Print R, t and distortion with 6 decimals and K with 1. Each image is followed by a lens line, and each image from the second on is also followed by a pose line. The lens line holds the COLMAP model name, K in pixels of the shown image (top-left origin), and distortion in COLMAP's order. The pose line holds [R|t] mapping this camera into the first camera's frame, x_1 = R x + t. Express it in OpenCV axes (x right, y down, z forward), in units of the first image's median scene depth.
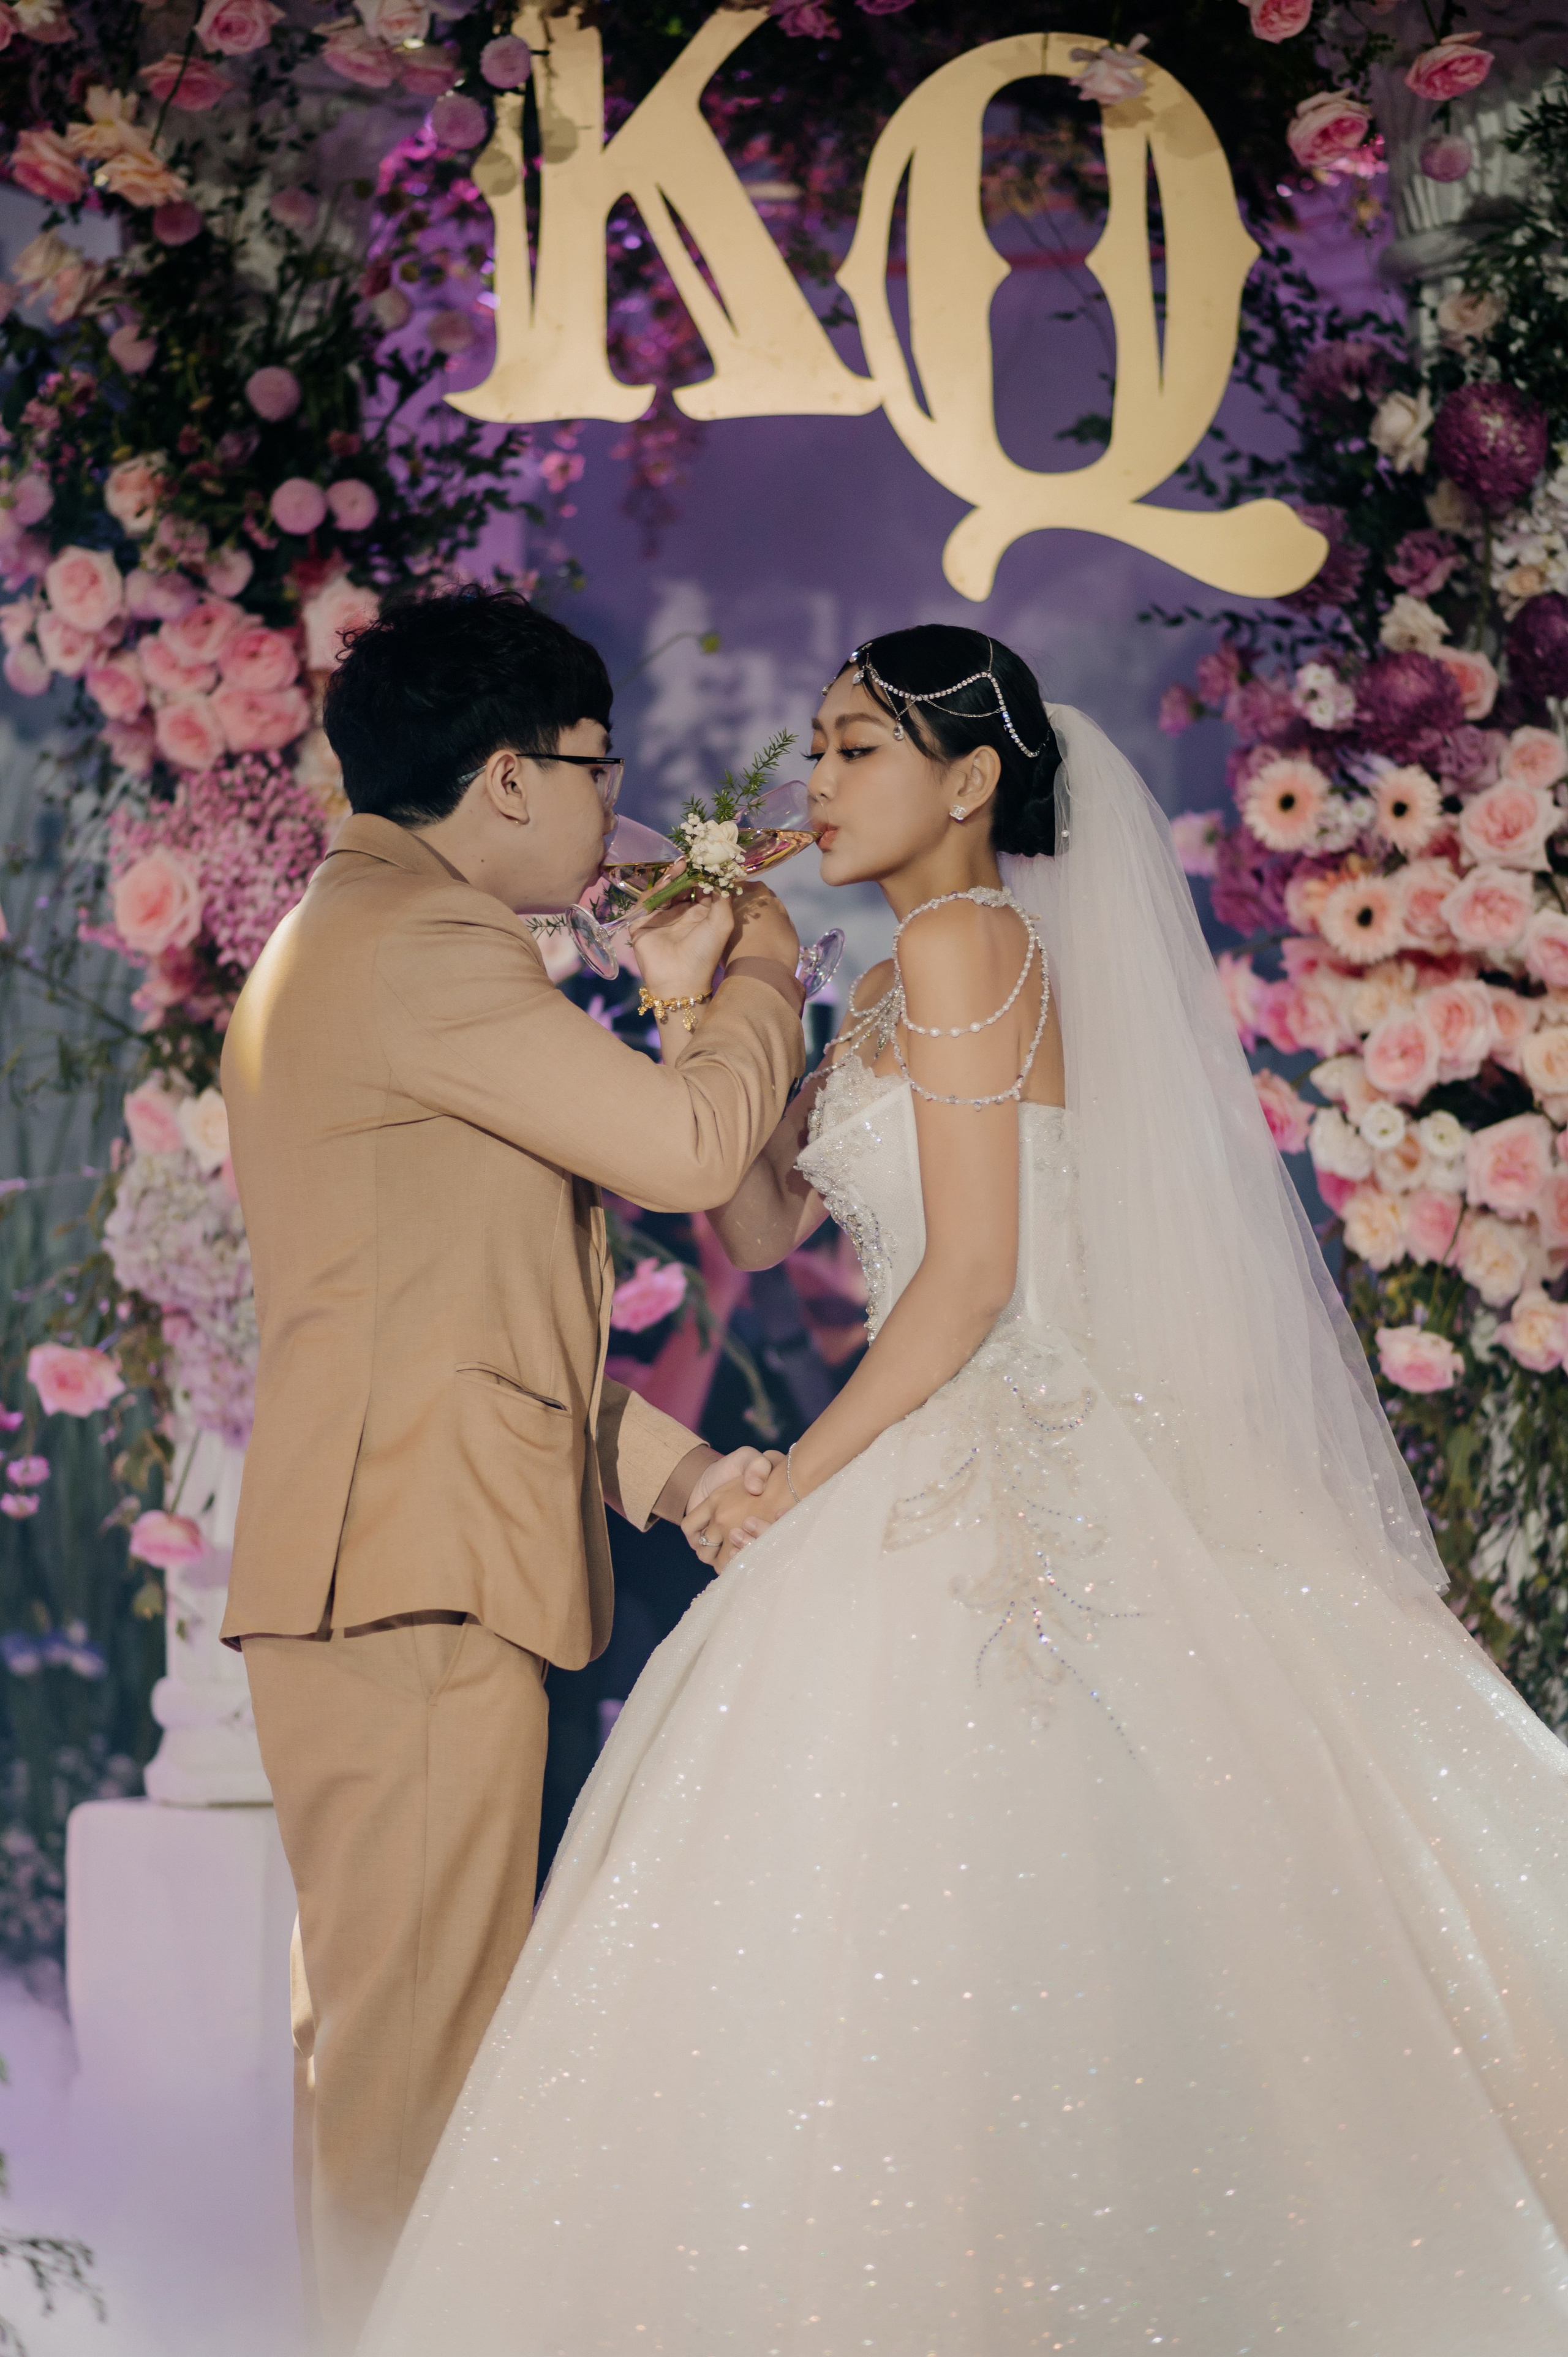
lens RADIAL K [[6056.3, 0, 779.2], [0, 6056.3, 1175.0], [0, 0, 1]] dist [-0.052039, 0.000000]
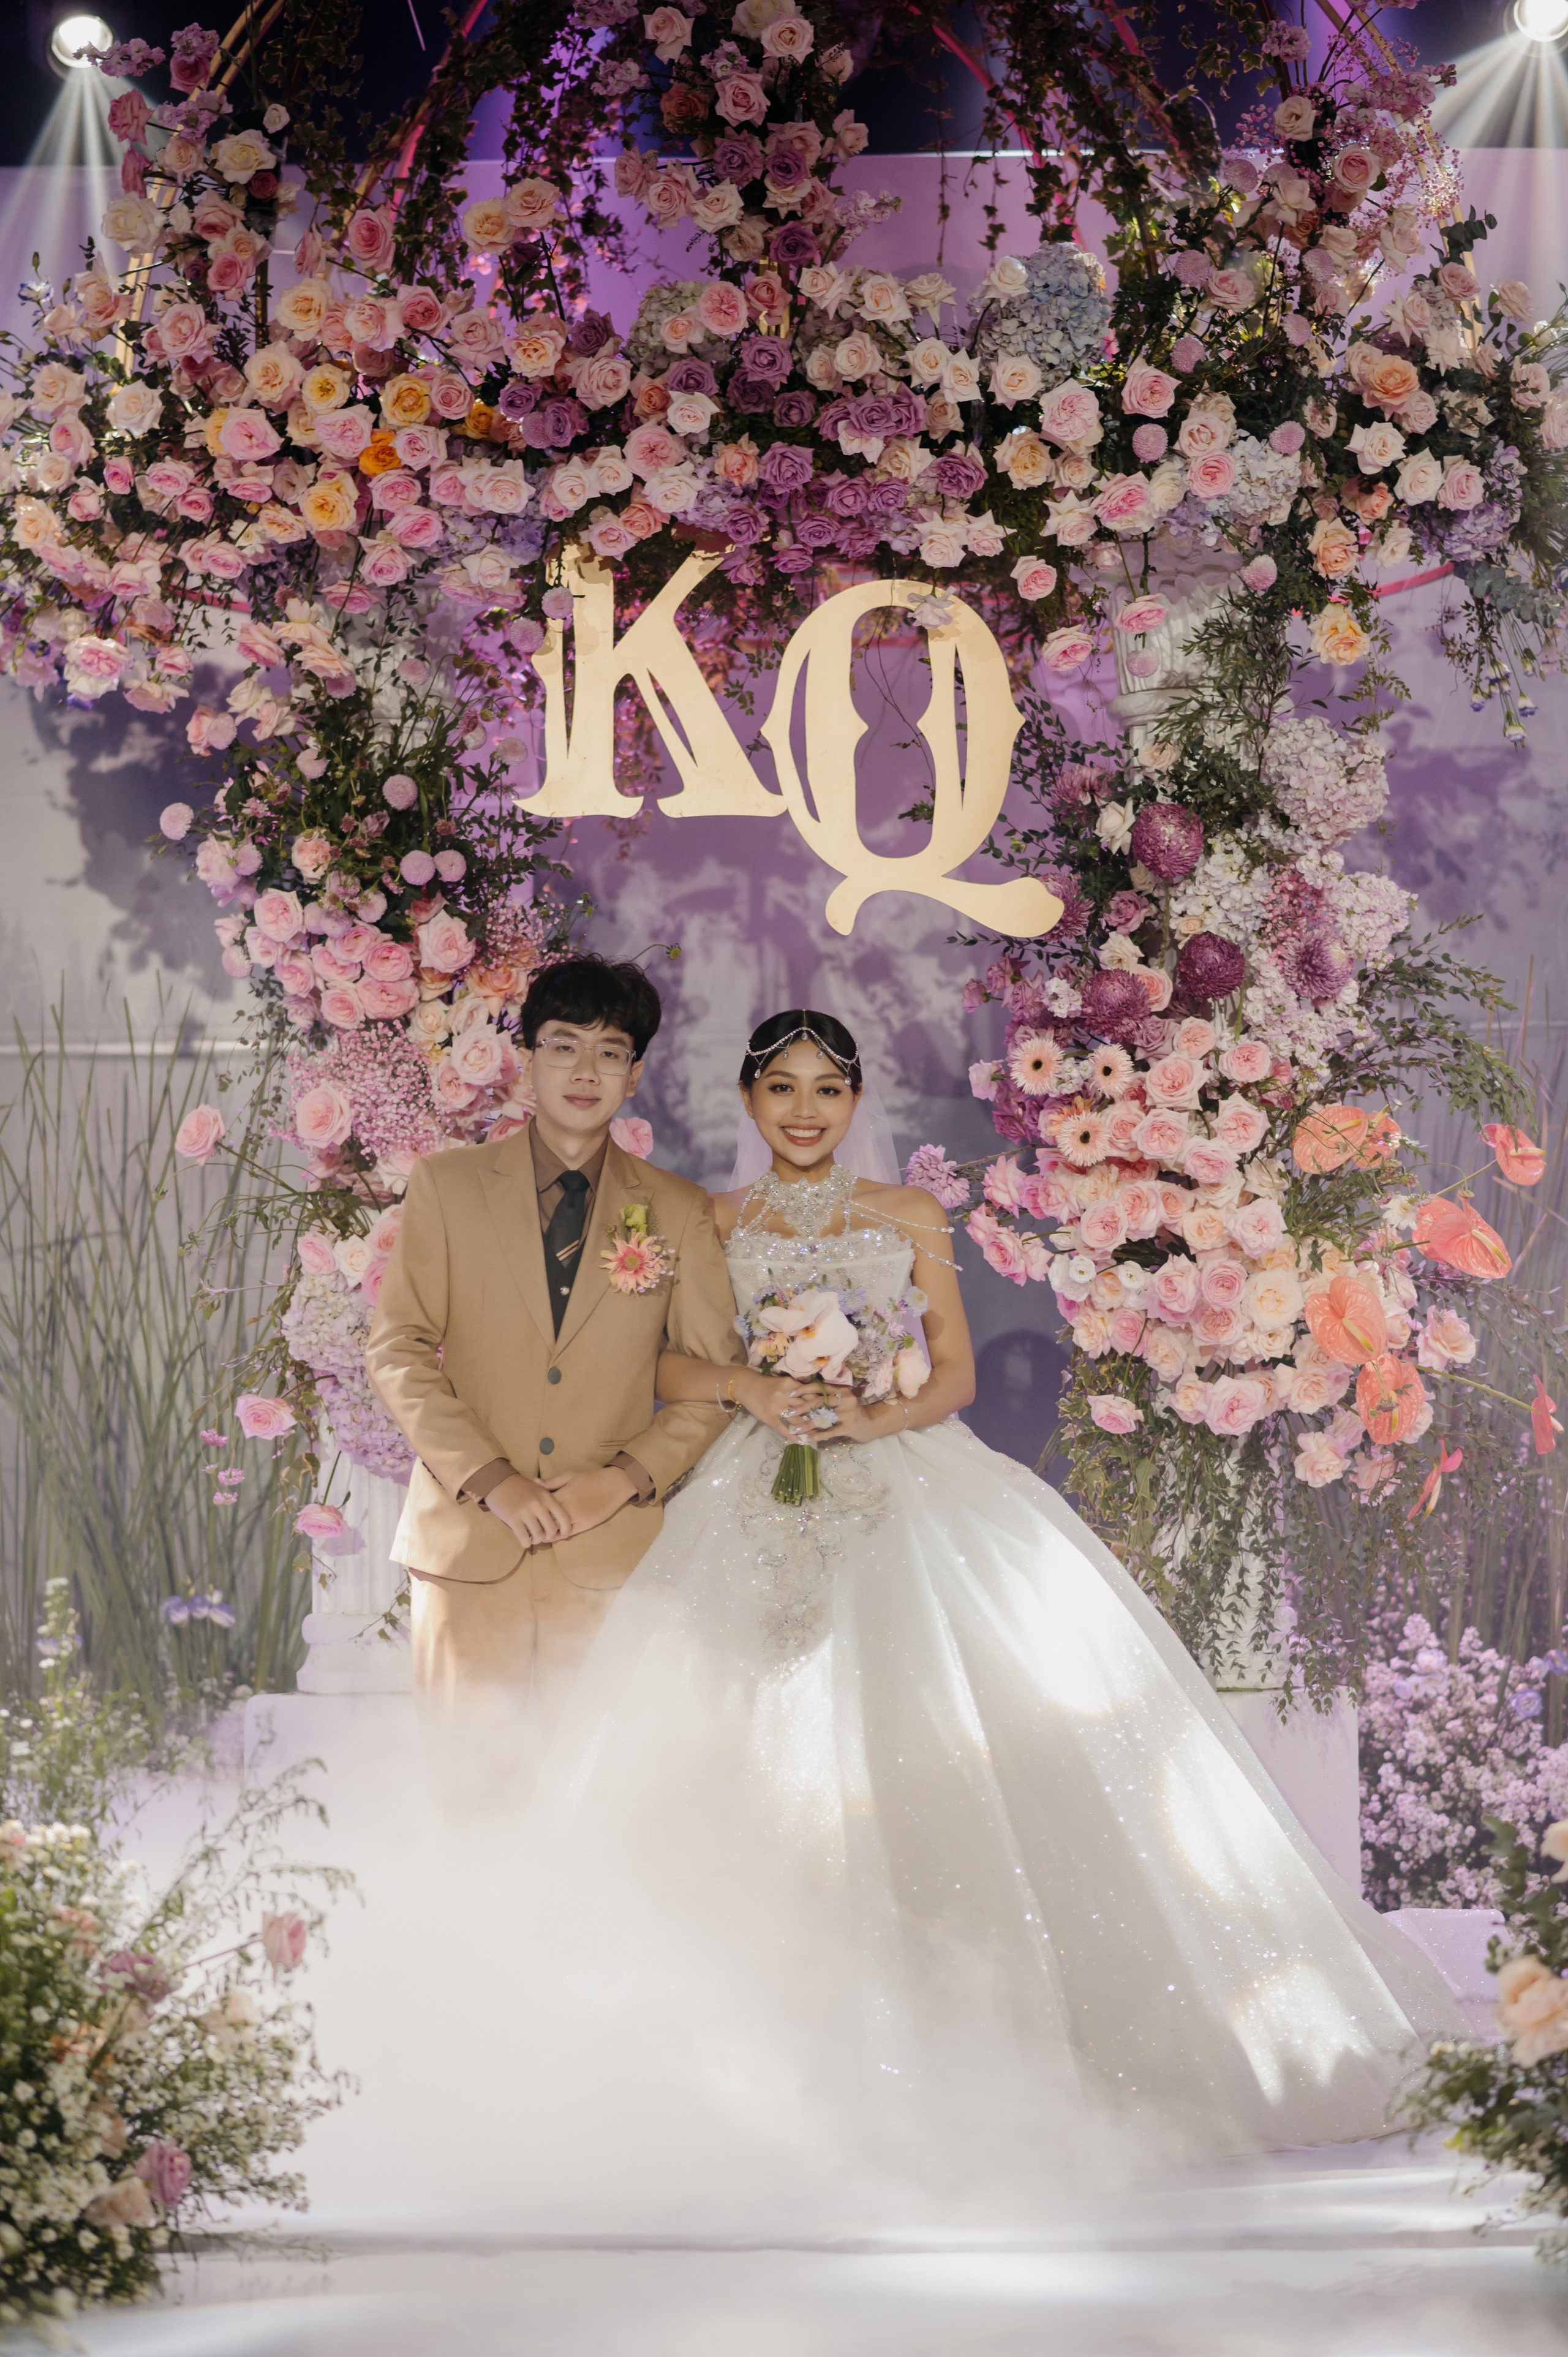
lens RADIAL K [[6056.3, 0, 789.5], [0, 6056.3, 1179.2], [0, 0, 1]] dist [-0.052039, 0.000000]
pose [[0.999587, 0.014303, 0.024925, -0.020280], [-0.013946, 0.999799, -0.014419, -0.007272], [-0.025127, 0.014066, 0.999585, -0.579848]]
